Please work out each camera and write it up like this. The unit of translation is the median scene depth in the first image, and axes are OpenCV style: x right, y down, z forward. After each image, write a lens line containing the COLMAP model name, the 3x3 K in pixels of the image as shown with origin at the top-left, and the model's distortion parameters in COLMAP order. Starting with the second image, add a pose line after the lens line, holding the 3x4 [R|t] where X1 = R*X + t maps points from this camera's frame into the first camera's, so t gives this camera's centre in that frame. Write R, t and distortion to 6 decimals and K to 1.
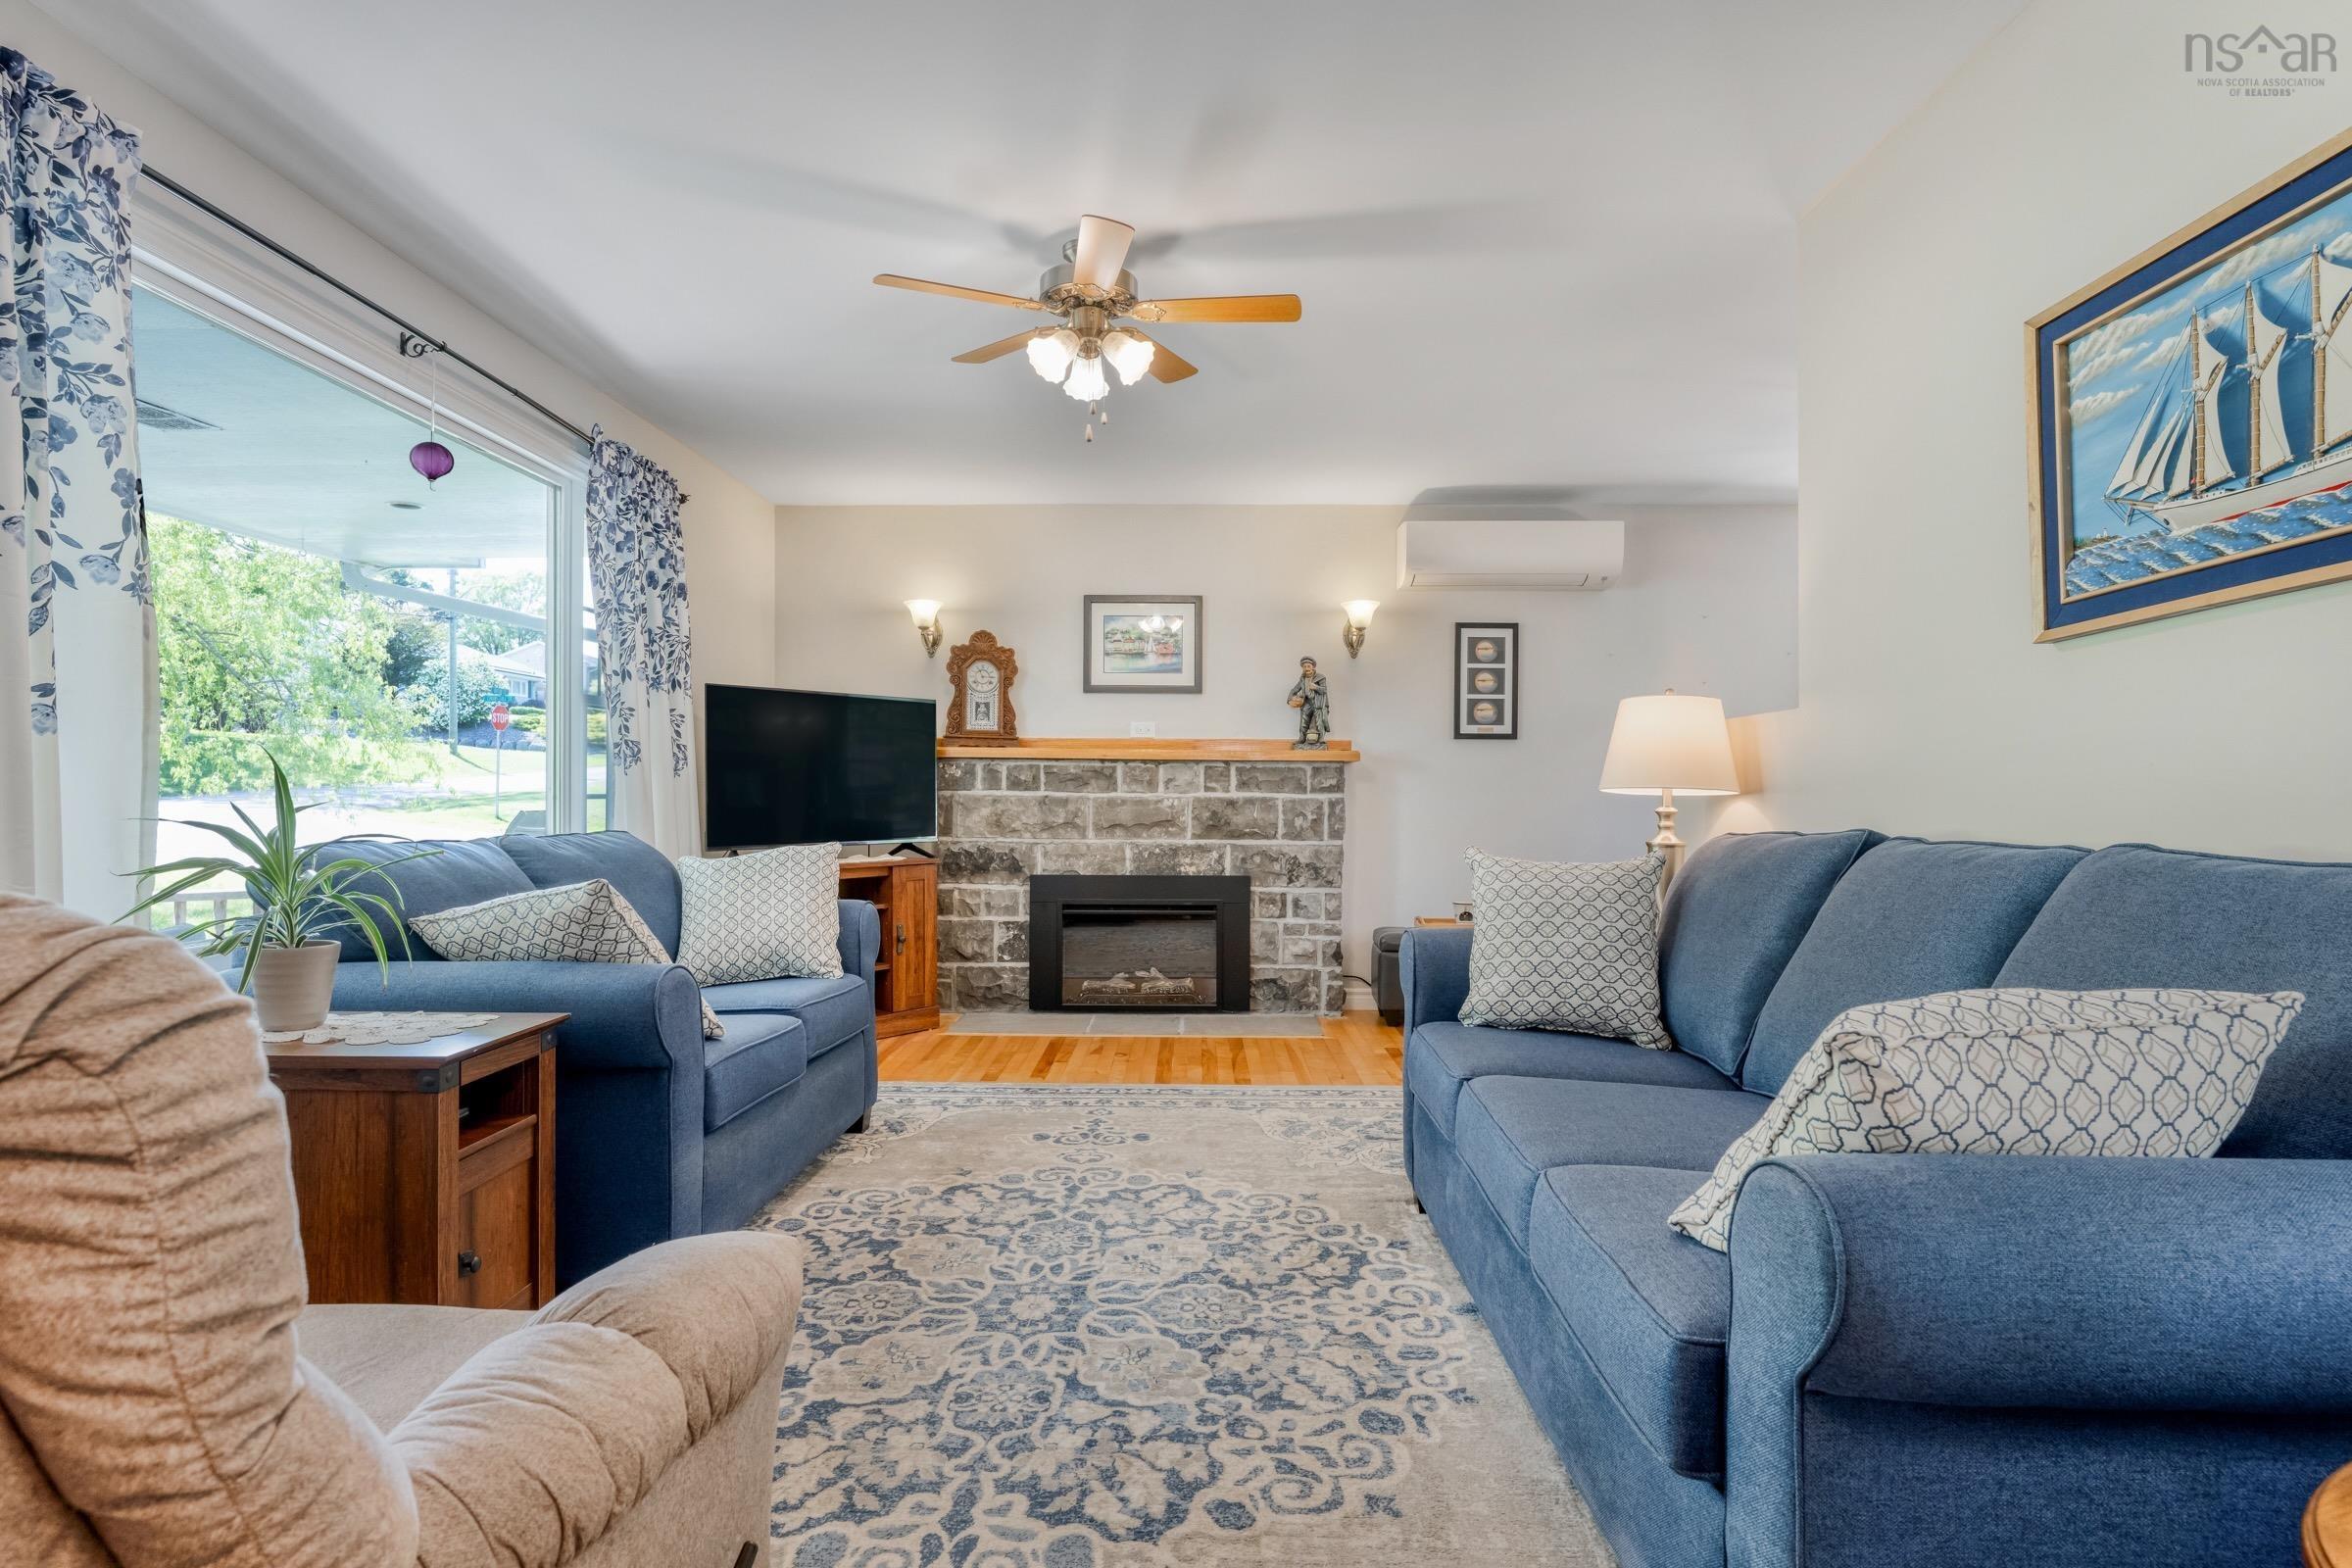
lens RADIAL K [[1206.1, 0, 1176.4], [0, 1206.1, 794.8], [0, 0, 1]] dist [0.000441, -0.000313]
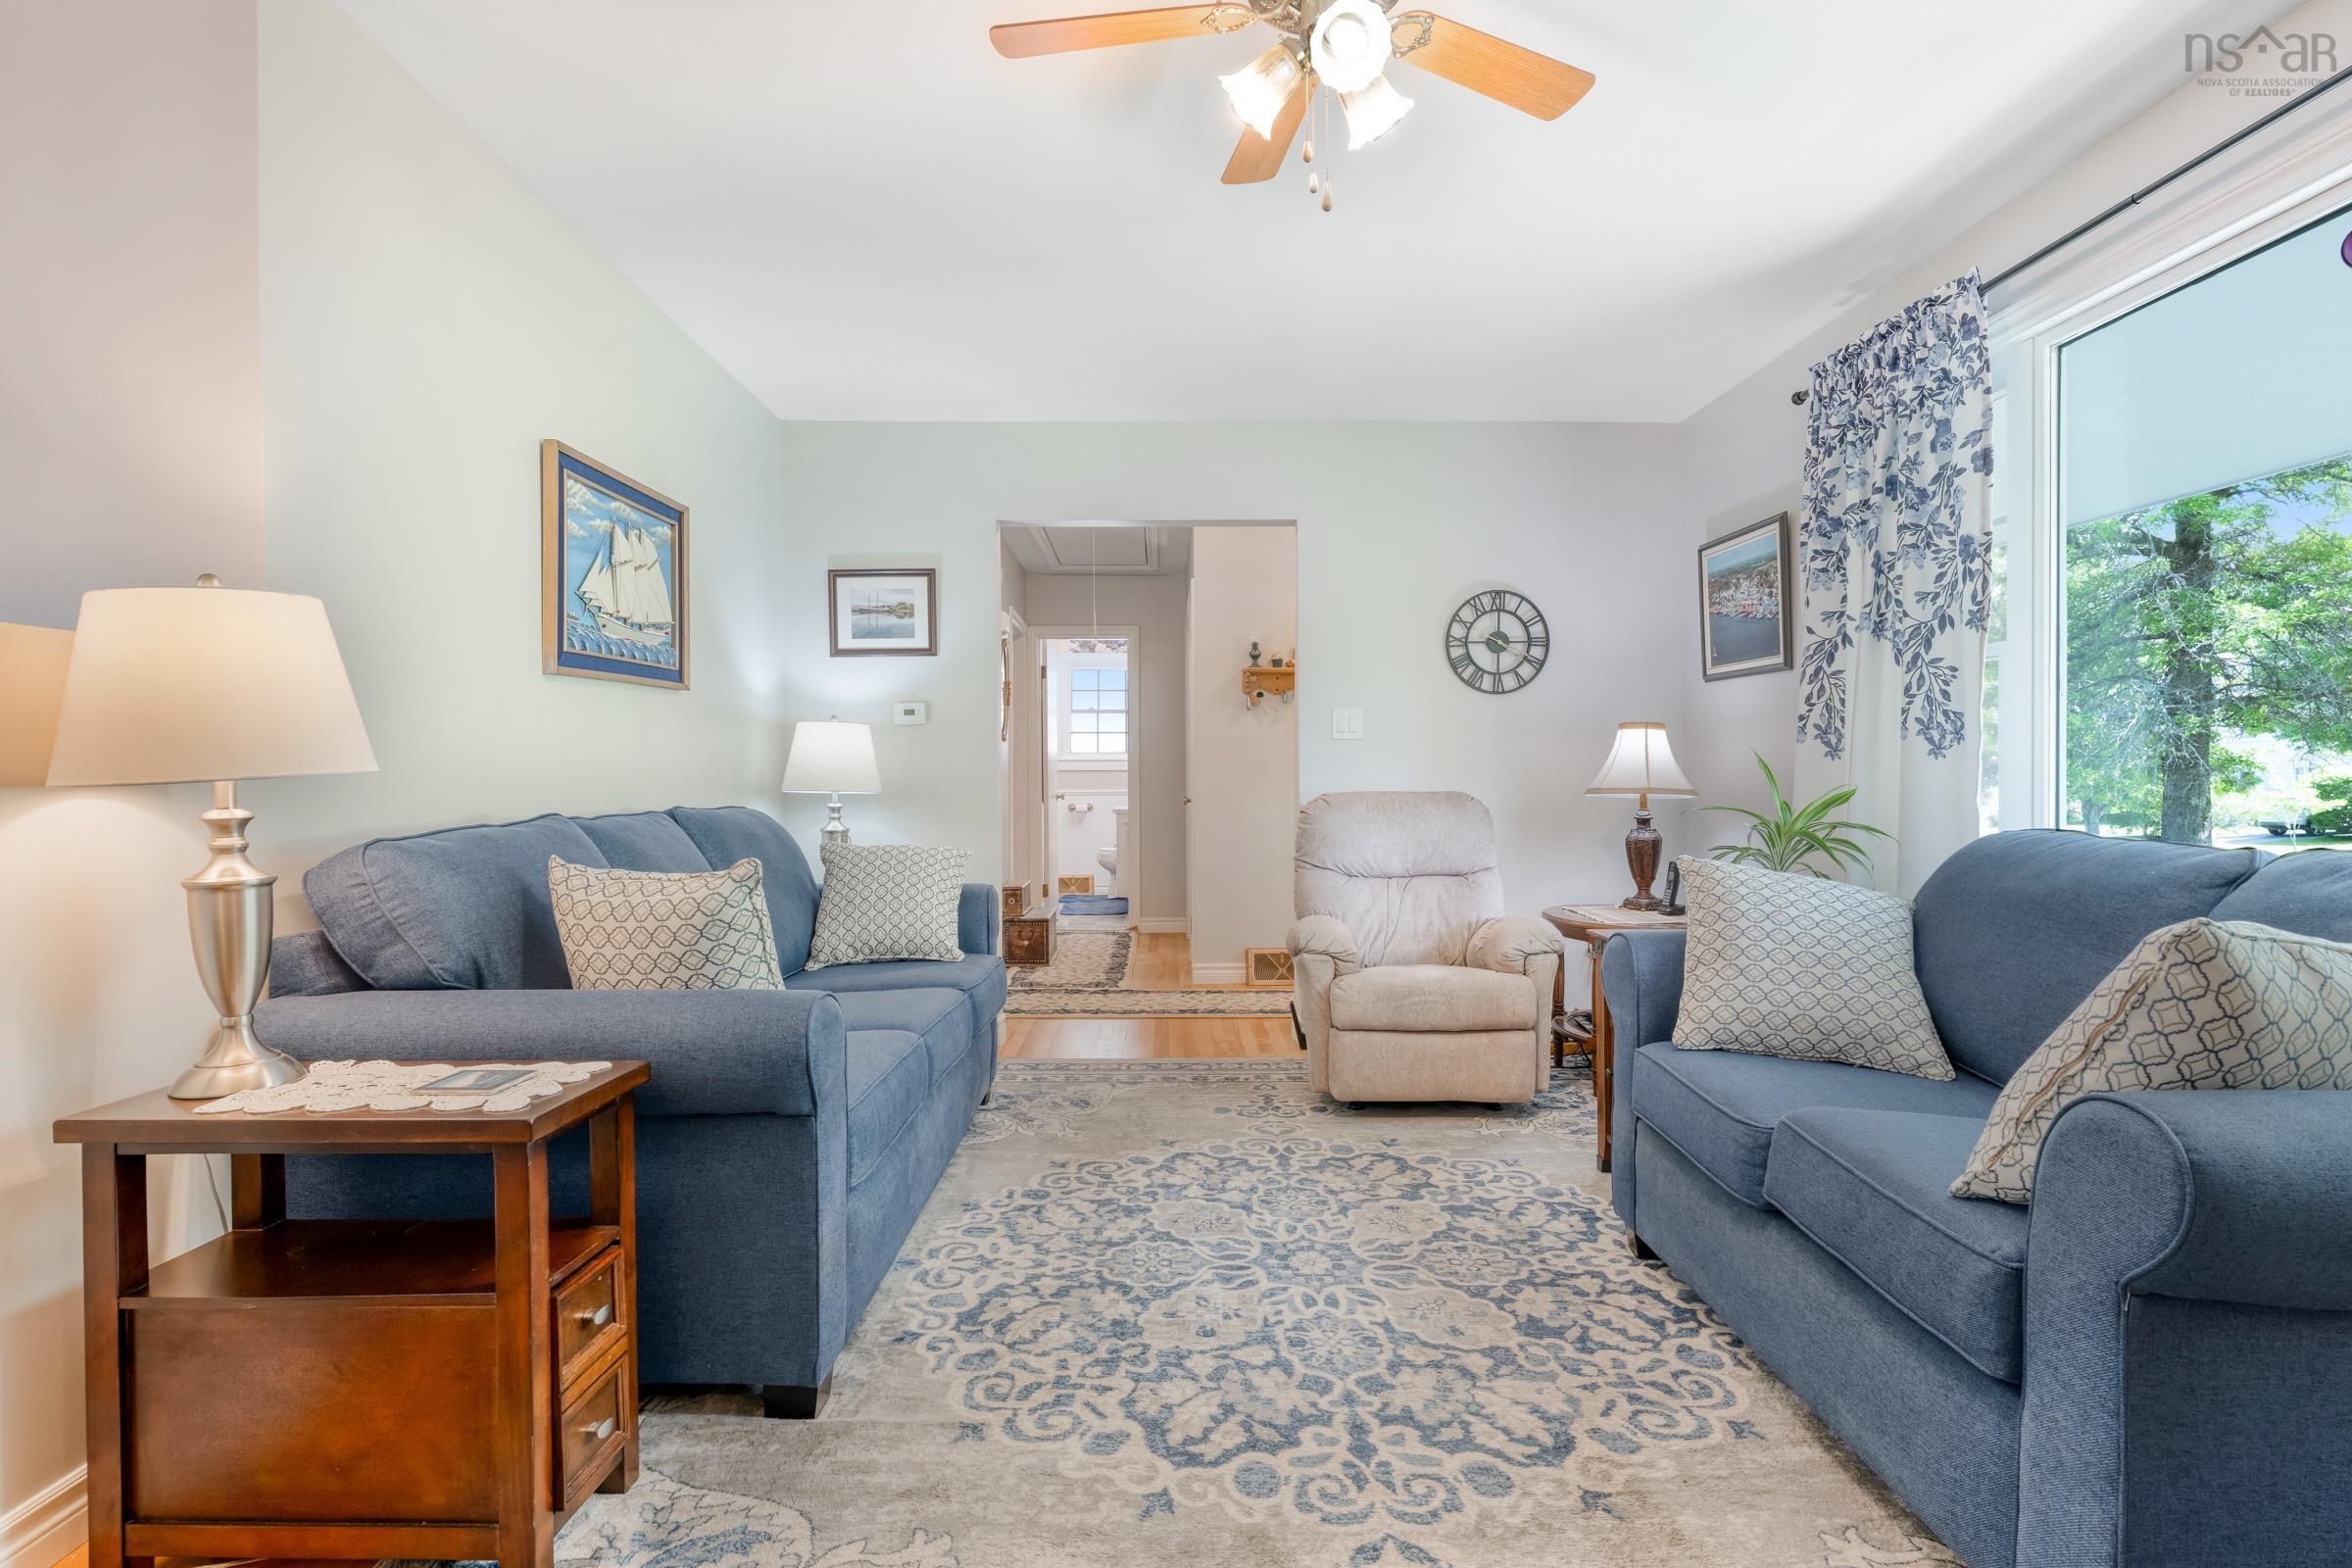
lens RADIAL K [[1190.8, 0, 1176.2], [0, 1190.8, 792.2], [0, 0, 1]] dist [0.000047, 0.000086]
pose [[-0.999642, 0.001740, -0.026686, 0.025802], [0.001392, 0.999914, 0.013037, -0.004009], [0.026706, 0.012995, -0.999559, 1.946516]]
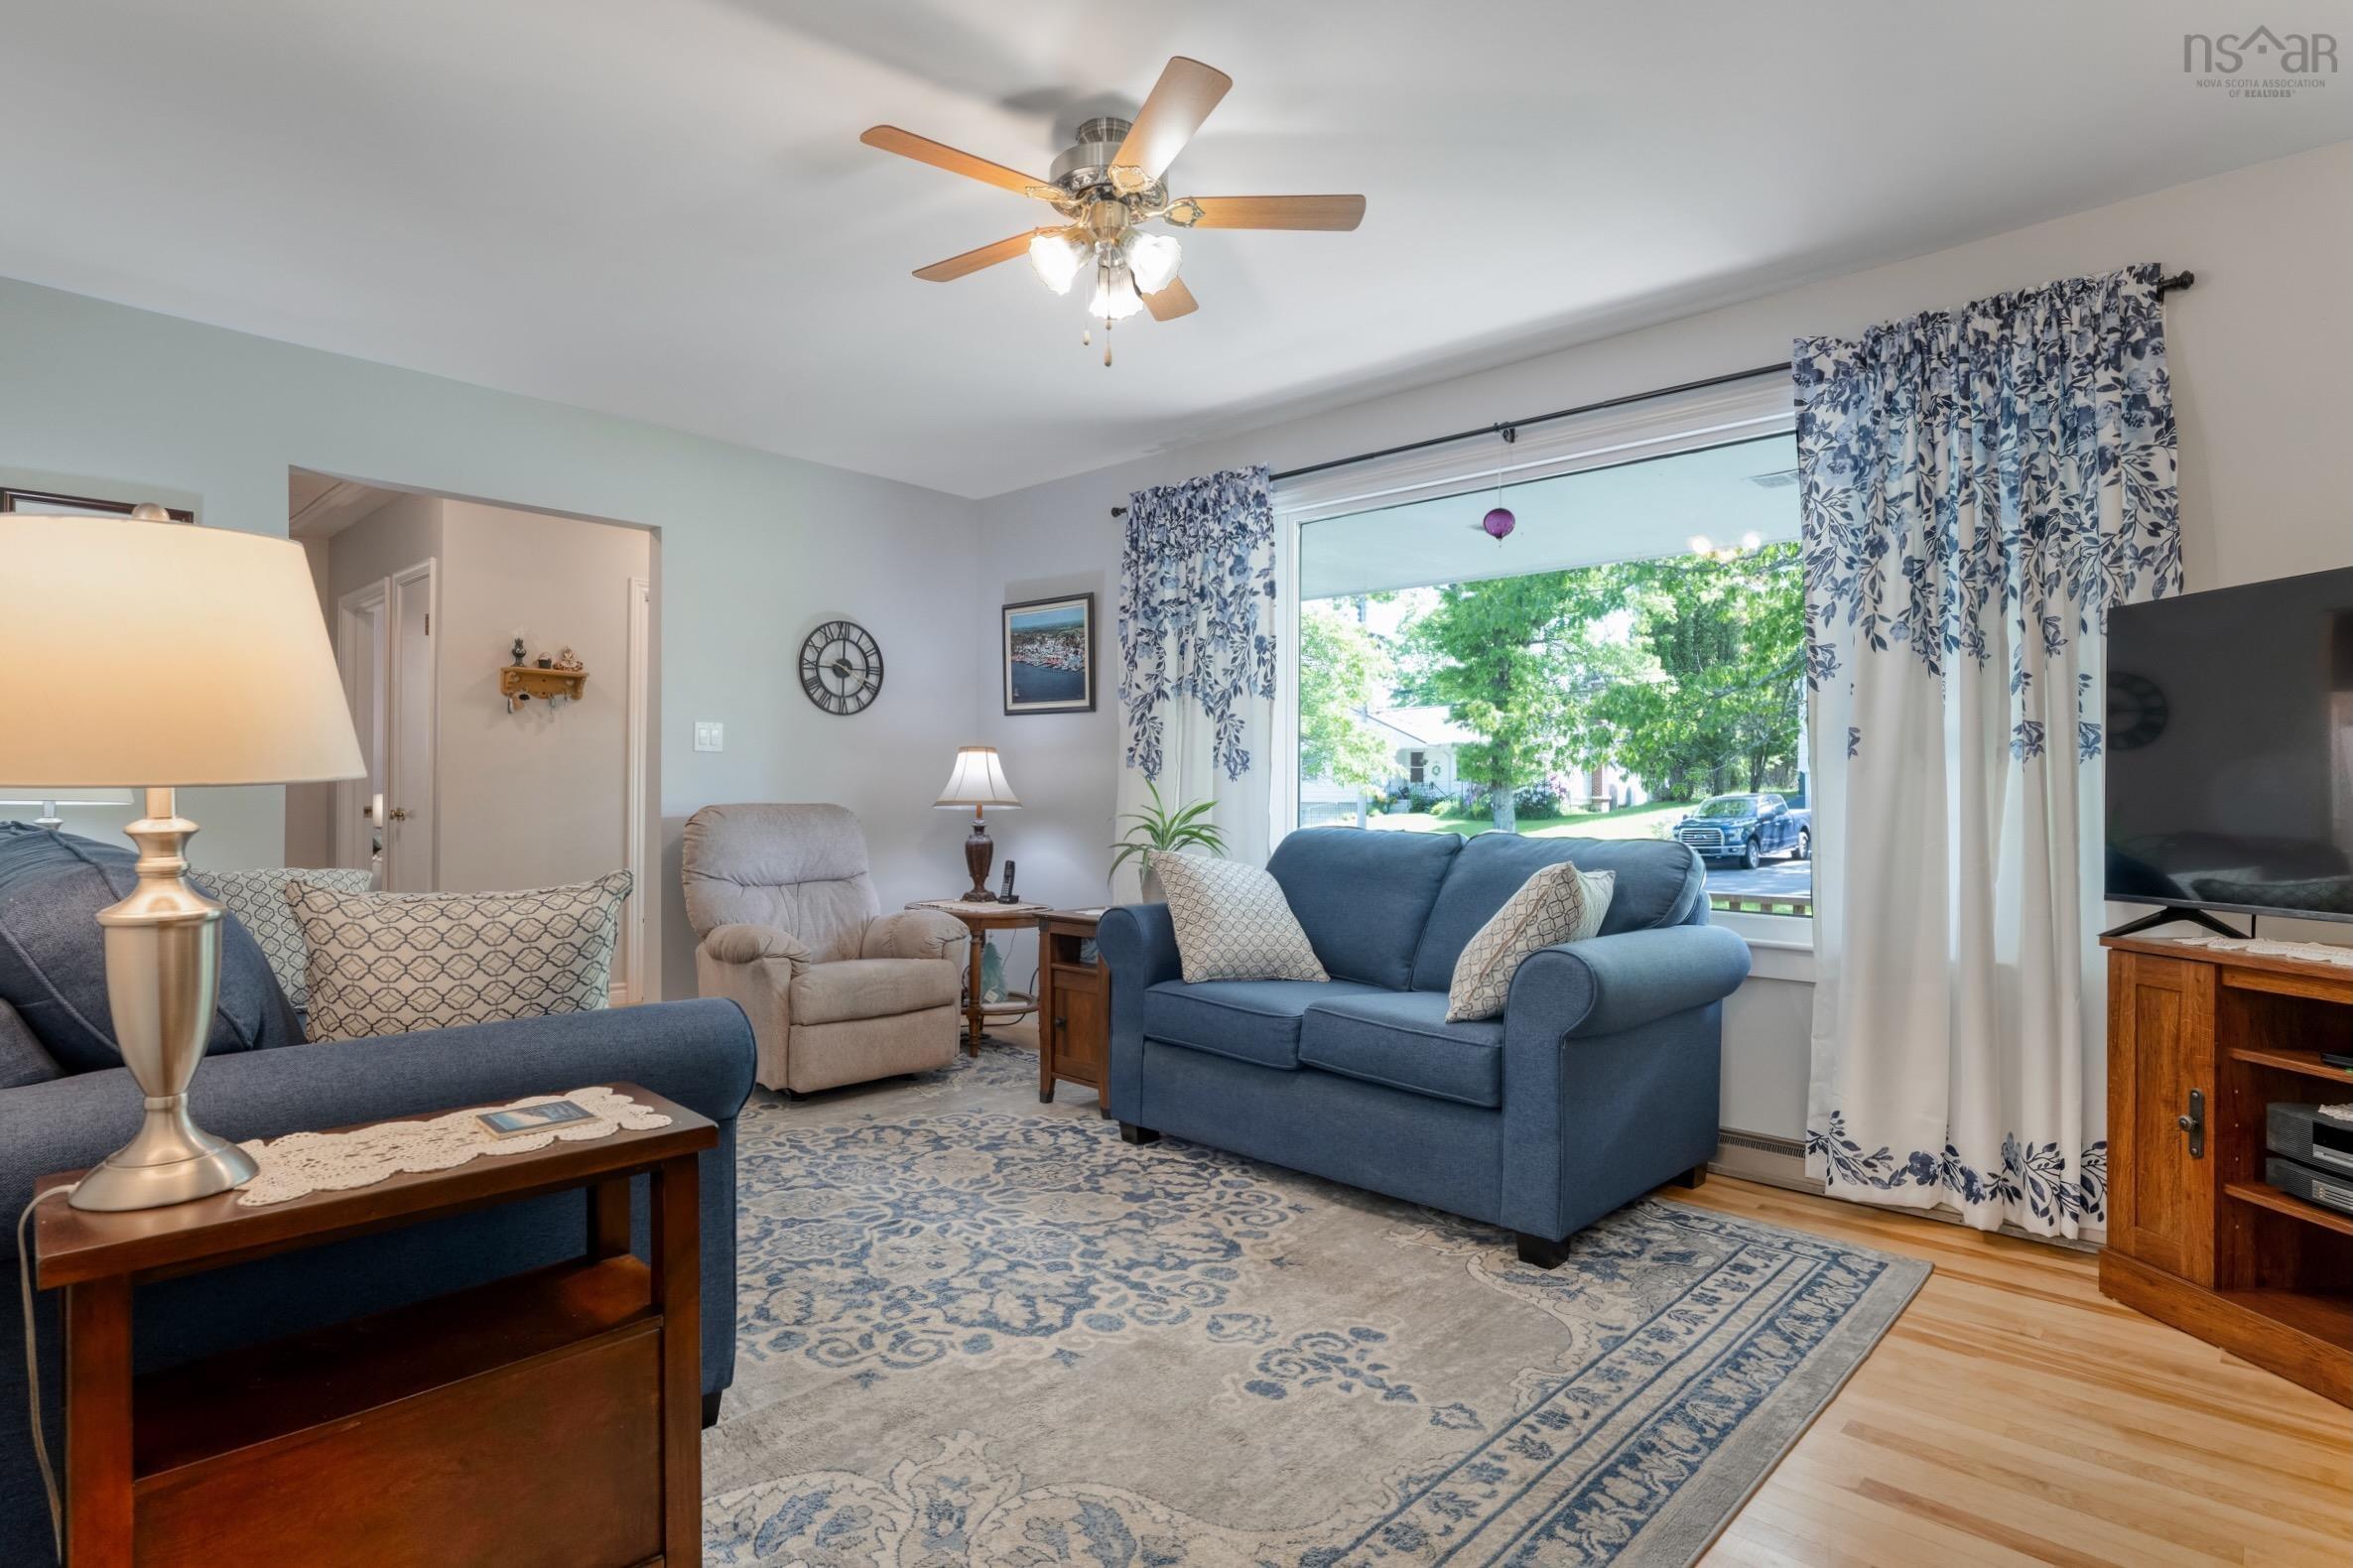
lens RADIAL K [[1206.6, 0, 1176.9], [0, 1206.6, 794.8], [0, 0, 1]] dist [0.000441, -0.000313]
pose [[-0.673289, -0.005661, -0.739358, 0.608417], [-0.008293, 0.999966, -0.000105, -0.000334], [0.739333, 0.006061, -0.673312, 1.923328]]
